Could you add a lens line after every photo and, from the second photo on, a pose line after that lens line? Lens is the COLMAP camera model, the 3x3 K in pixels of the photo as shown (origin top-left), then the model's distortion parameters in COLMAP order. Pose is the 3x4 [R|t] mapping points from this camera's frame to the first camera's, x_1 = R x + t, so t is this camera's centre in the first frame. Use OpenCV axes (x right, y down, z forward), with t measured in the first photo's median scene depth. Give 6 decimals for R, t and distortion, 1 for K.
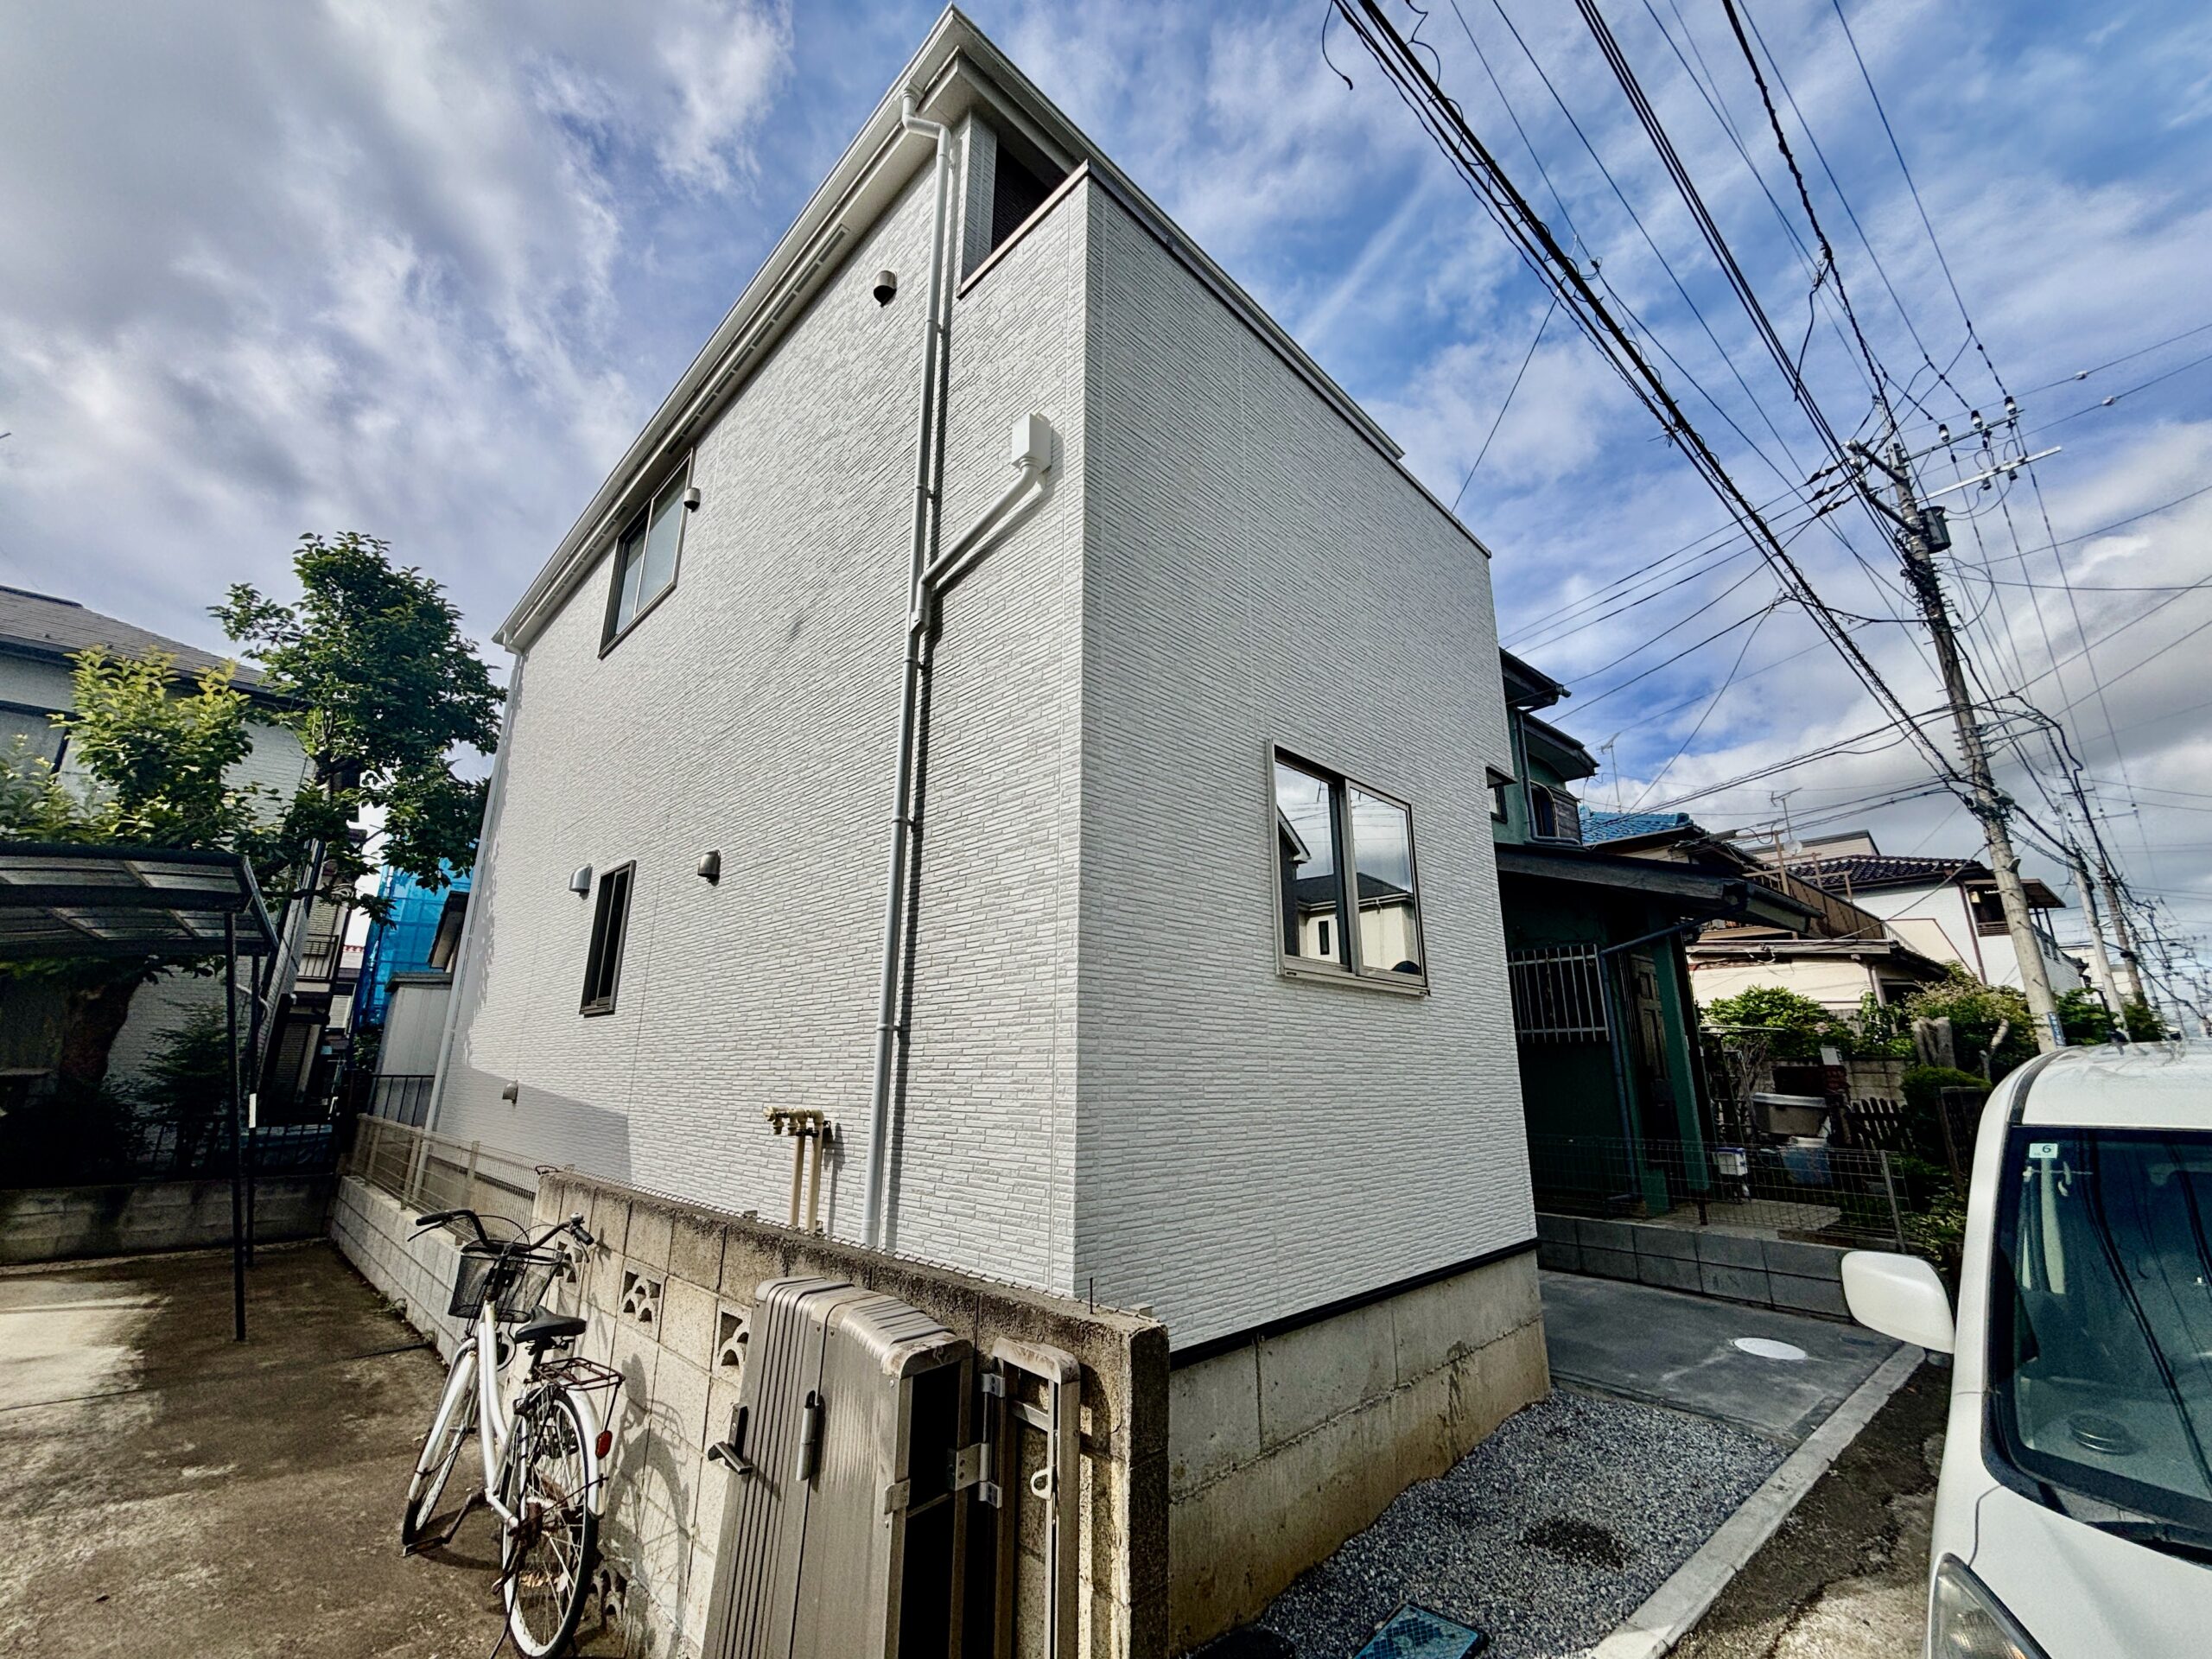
lens RADIAL K [[892.3, 0, 1098.0], [0, 892.3, 833.5], [0, 0, 1]] dist [-0.001779, 0.000034]
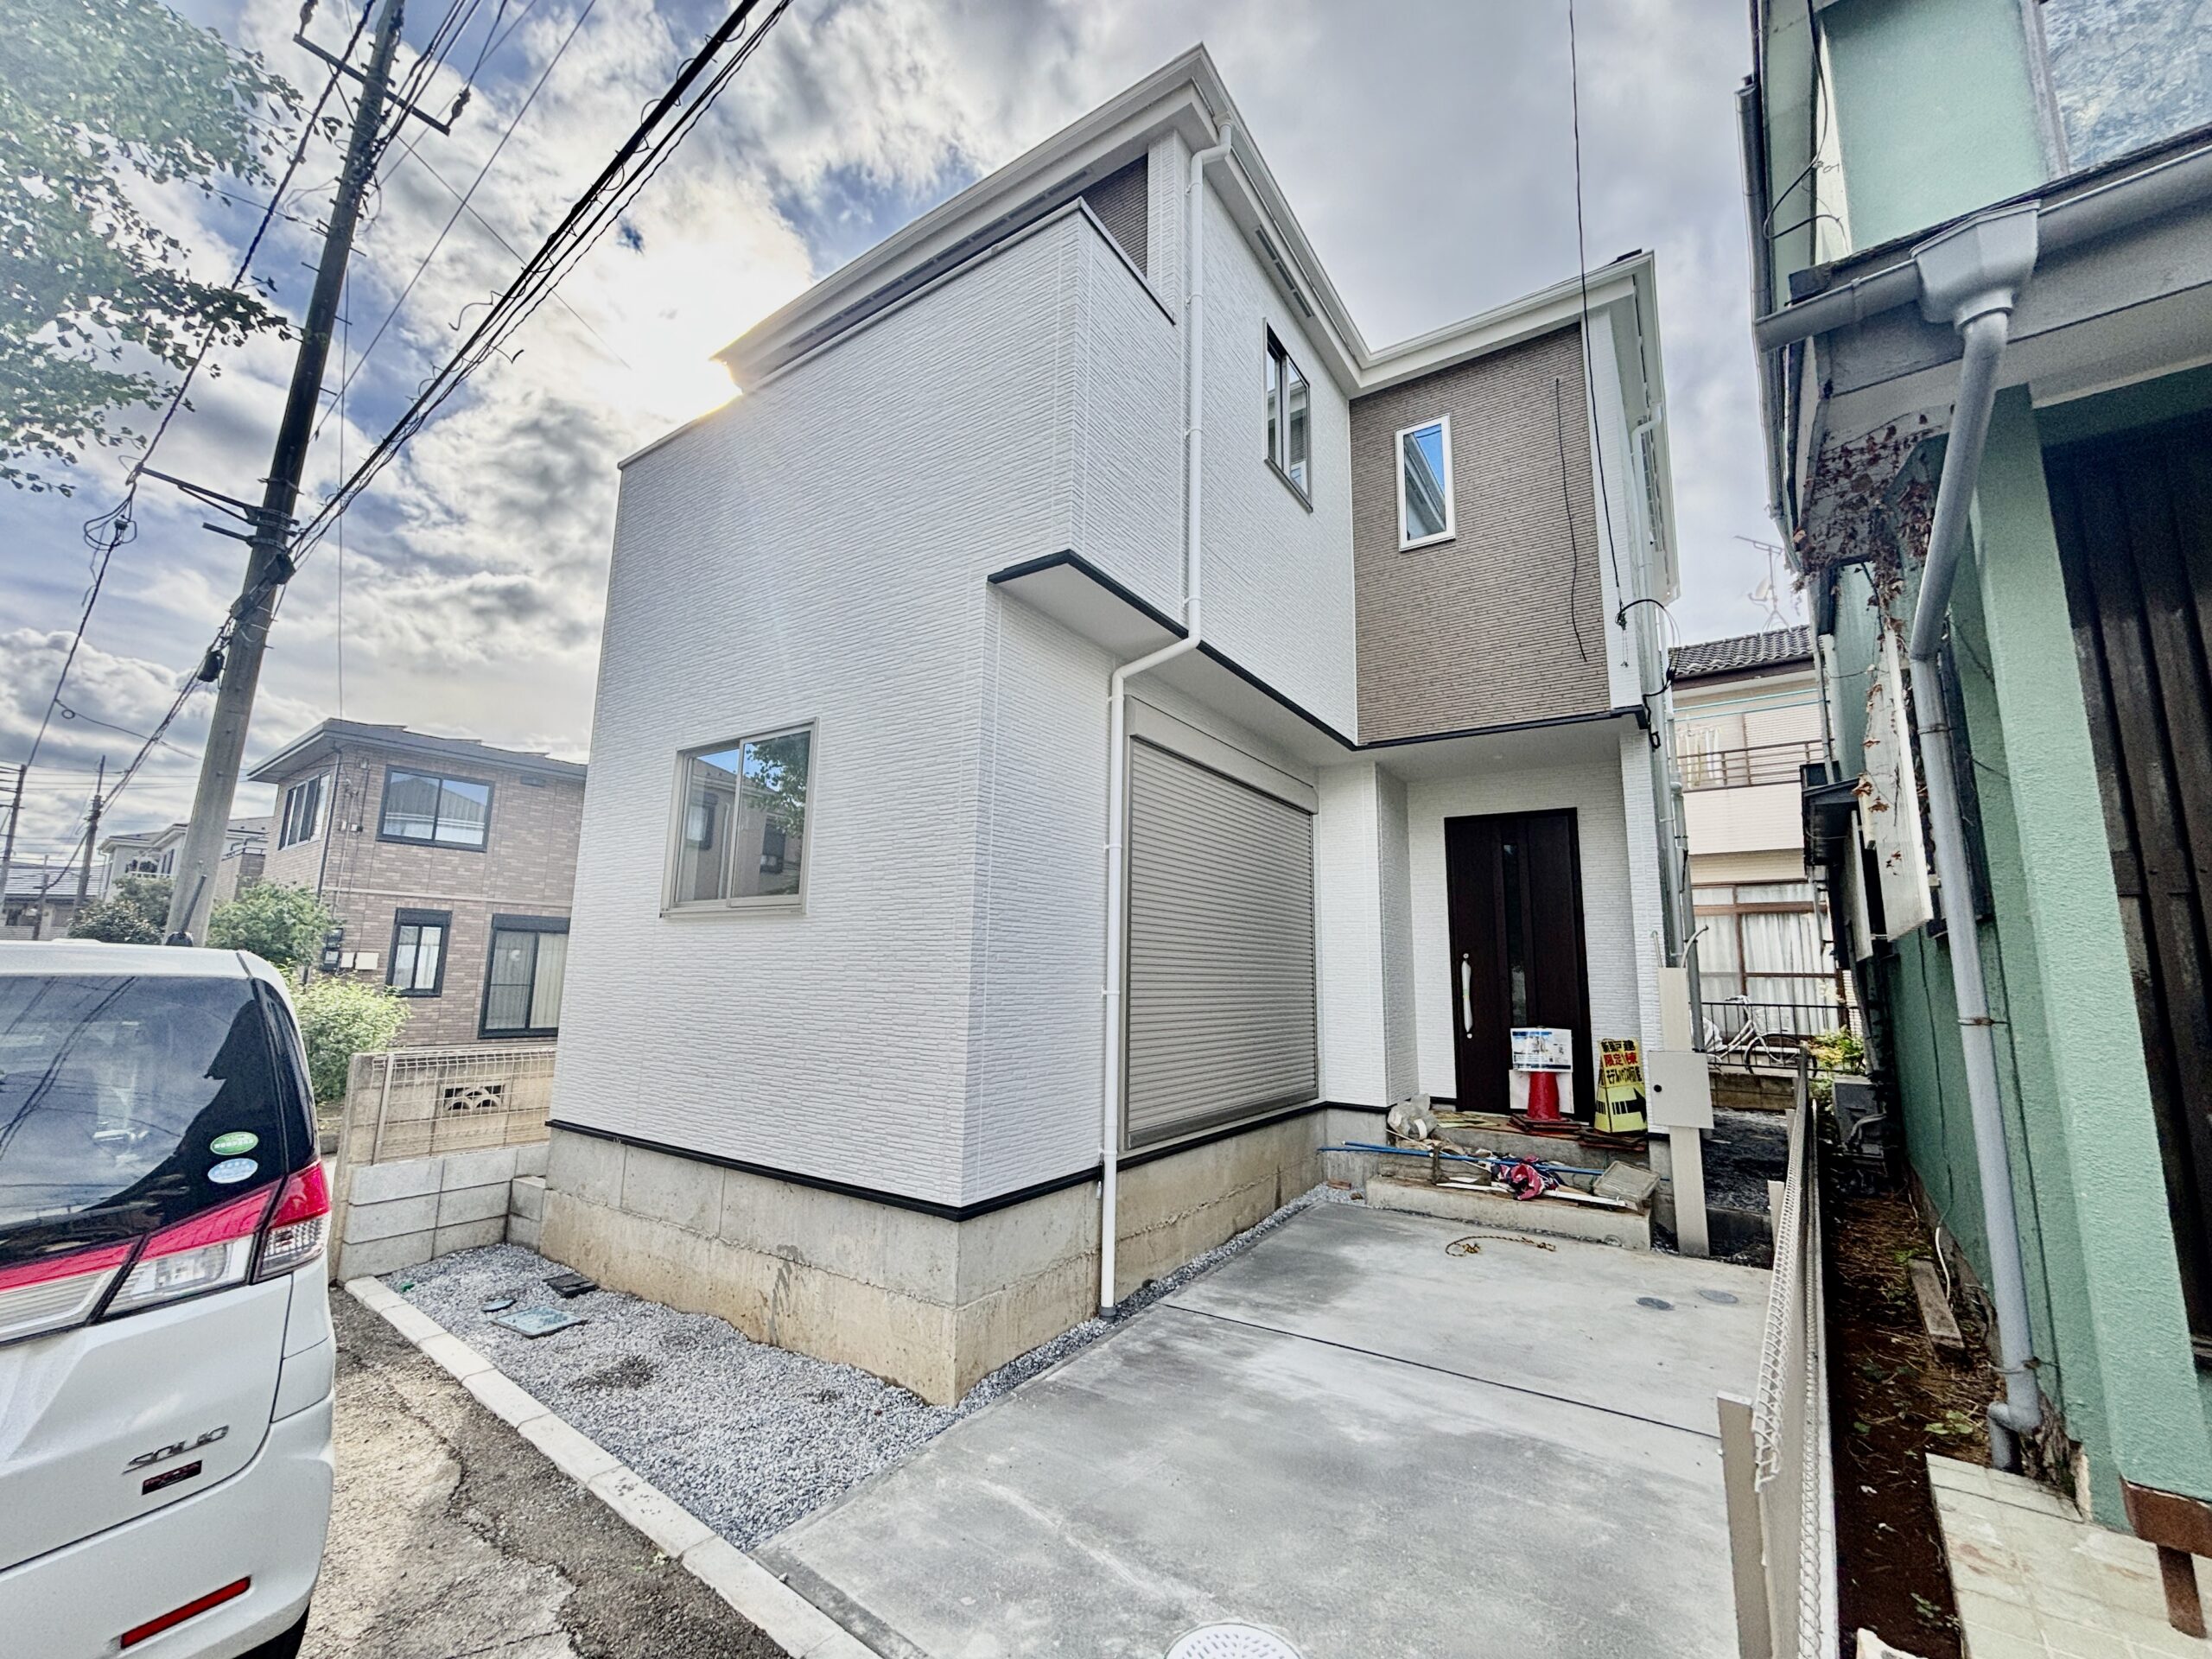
lens RADIAL K [[892.3, 0, 1098.0], [0, 892.3, 833.5], [0, 0, 1]] dist [-0.001779, 0.000034]
pose [[0.190747, -0.156233, -0.969127, 1.745154], [0.241621, 0.964352, -0.107907, 0.347877], [0.951438, -0.213578, 0.221697, 1.363247]]
